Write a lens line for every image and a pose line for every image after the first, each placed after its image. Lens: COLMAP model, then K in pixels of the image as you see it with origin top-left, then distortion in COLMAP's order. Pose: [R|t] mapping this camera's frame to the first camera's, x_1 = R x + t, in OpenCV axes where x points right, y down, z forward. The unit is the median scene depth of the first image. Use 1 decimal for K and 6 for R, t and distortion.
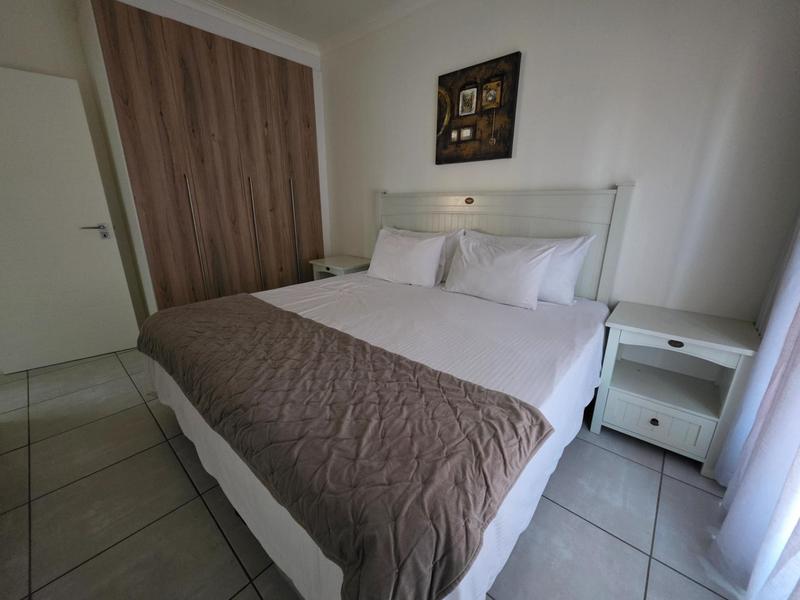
lens RADIAL K [[320.7, 0, 395.3], [0, 320.7, 297.5], [0, 0, 1]] dist [0.001045, 0.000219]
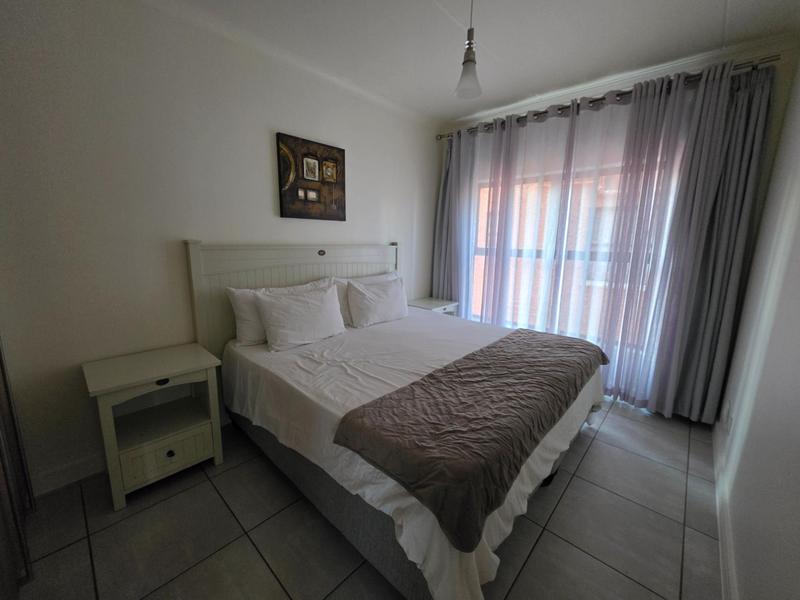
lens RADIAL K [[320.7, 0, 395.3], [0, 320.7, 297.5], [0, 0, 1]] dist [0.001045, 0.000219]
pose [[0.020171, -0.164143, 0.986230, -0.955737], [0.290642, 0.944794, 0.151302, -0.264514], [-0.956619, 0.283588, 0.066764, 0.764590]]
